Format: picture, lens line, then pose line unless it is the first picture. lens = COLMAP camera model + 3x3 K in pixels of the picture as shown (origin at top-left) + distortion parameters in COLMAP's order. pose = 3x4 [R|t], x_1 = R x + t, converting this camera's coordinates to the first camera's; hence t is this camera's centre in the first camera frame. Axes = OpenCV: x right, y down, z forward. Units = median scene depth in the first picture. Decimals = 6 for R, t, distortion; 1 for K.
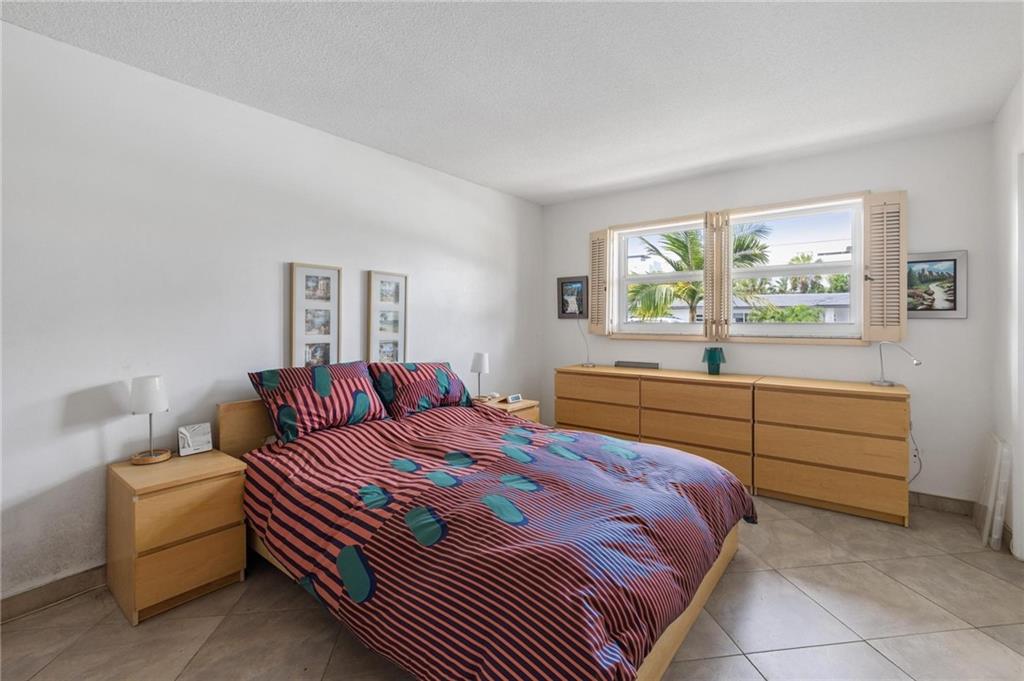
lens RADIAL K [[440.3, 0, 508.2], [0, 440.3, 322.1], [0, 0, 1]] dist [-0.008479, 0.000783]
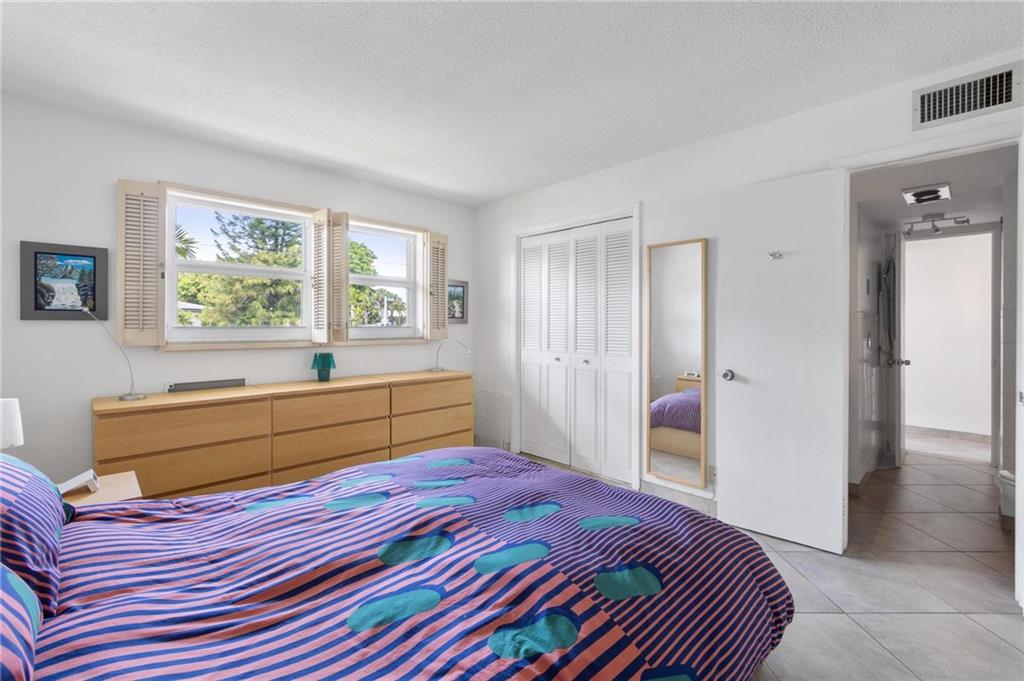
lens RADIAL K [[440.3, 0, 523.0], [0, 440.3, 326.5], [0, 0, 1]] dist [-0.008479, 0.000783]
pose [[0.123746, -0.002270, 0.992311, -0.527682], [0.000935, 0.999997, 0.002171, -0.000844], [-0.992313, 0.000660, 0.123748, 0.577231]]
